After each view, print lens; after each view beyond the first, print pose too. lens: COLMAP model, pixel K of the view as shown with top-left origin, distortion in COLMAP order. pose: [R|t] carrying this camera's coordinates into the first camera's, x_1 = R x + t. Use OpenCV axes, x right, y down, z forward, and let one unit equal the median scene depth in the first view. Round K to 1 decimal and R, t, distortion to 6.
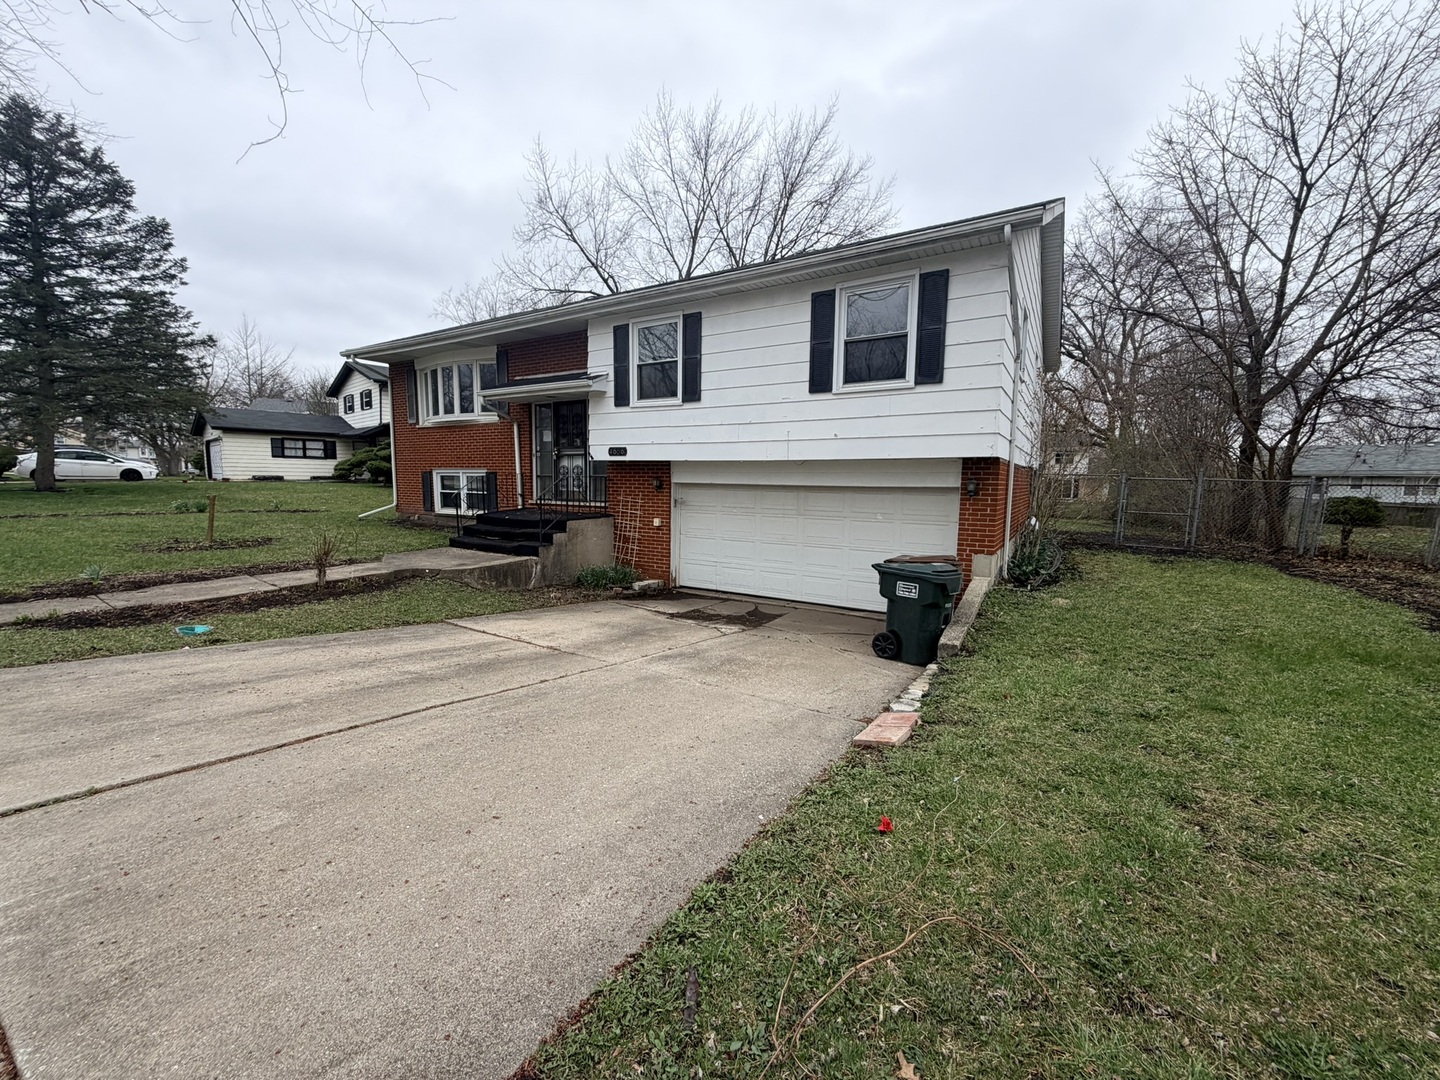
lens RADIAL K [[572.4, 0, 699.5], [0, 572.4, 541.1], [0, 0, 1]] dist [-0.001839, 0.000539]
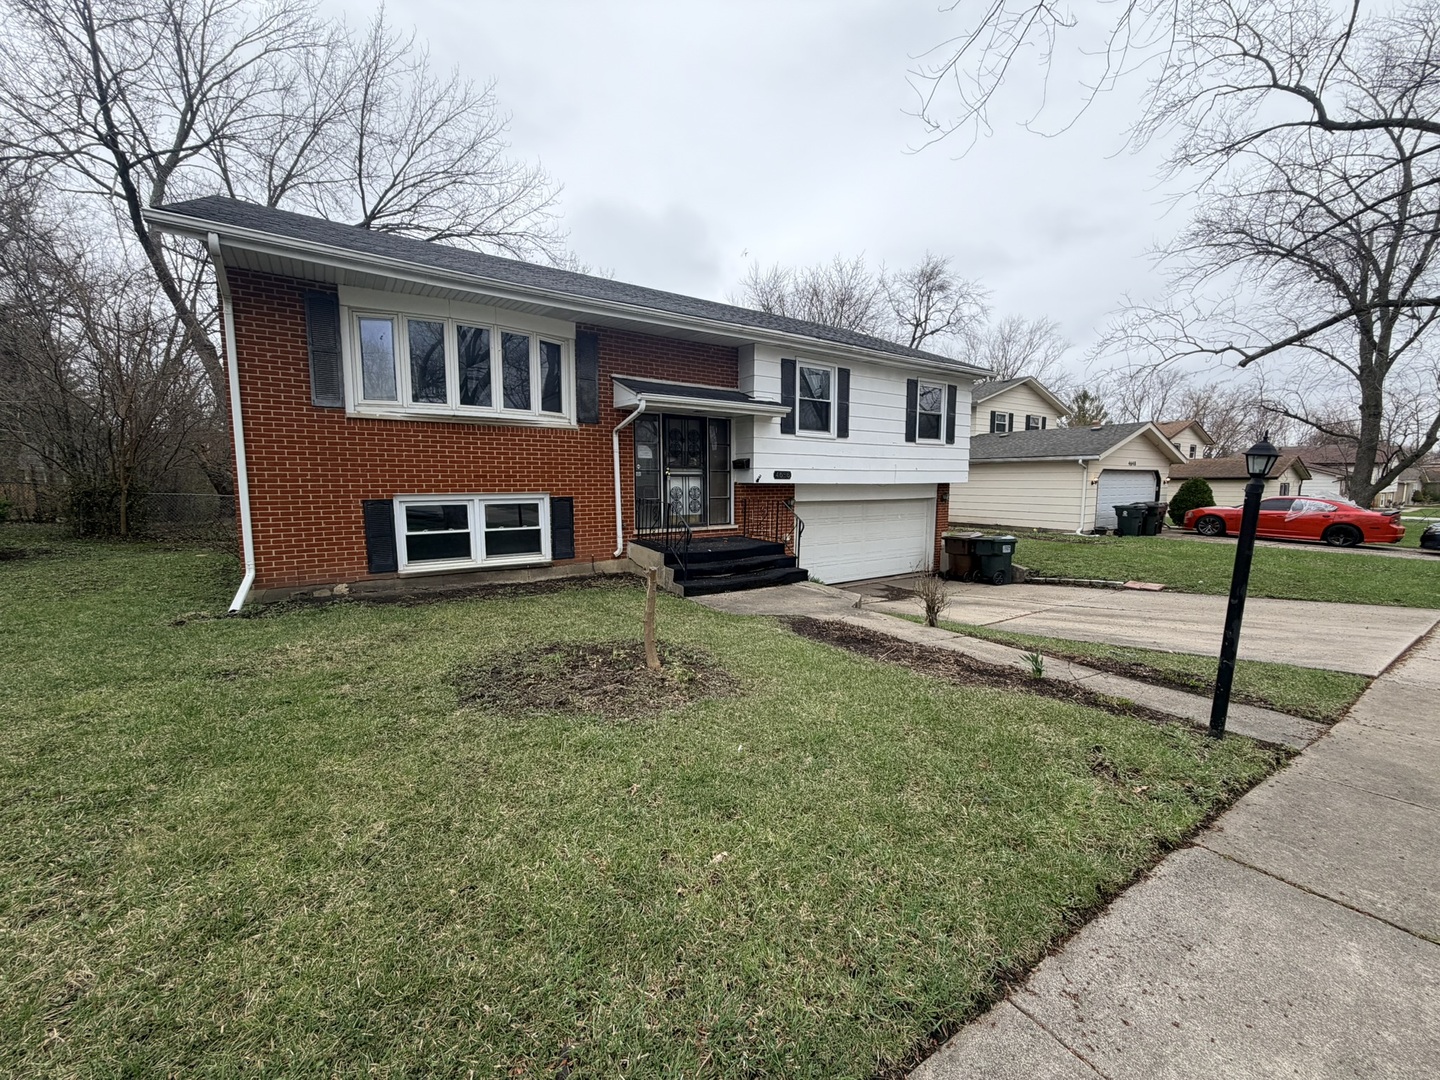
lens RADIAL K [[572.4, 0, 716.9], [0, 572.4, 548.6], [0, 0, 1]] dist [-0.001839, 0.000539]
pose [[0.399231, -0.106661, 0.910625, -1.256756], [0.115530, 0.991146, 0.065442, -0.110044], [-0.909542, 0.079078, 0.408019, 0.727243]]
